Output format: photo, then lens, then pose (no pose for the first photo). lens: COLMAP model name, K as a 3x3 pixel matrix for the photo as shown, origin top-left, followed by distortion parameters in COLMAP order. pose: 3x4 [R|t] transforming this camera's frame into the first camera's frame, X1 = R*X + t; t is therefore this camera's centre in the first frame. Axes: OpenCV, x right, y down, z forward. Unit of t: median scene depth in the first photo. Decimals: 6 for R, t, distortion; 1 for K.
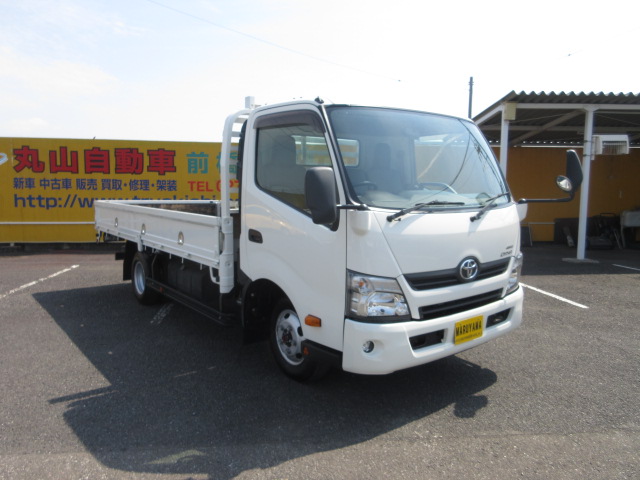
lens RADIAL K [[492.3, 0, 322.4], [0, 492.3, 241.7], [0, 0, 1]] dist [0.012842, 0.011474]
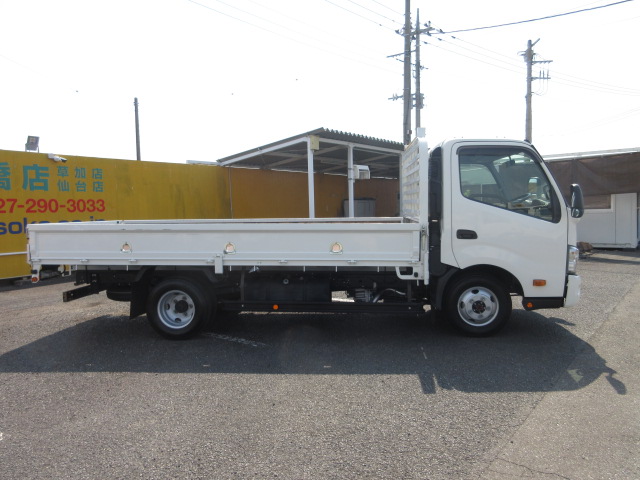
lens RADIAL K [[492.3, 0, 319.7], [0, 492.3, 239.6], [0, 0, 1]] dist [0.012842, 0.011474]
pose [[0.667659, -0.065208, 0.741606, -0.714122], [0.098521, 0.995134, -0.001198, -0.017676], [-0.737919, 0.073863, 0.670835, 0.201528]]
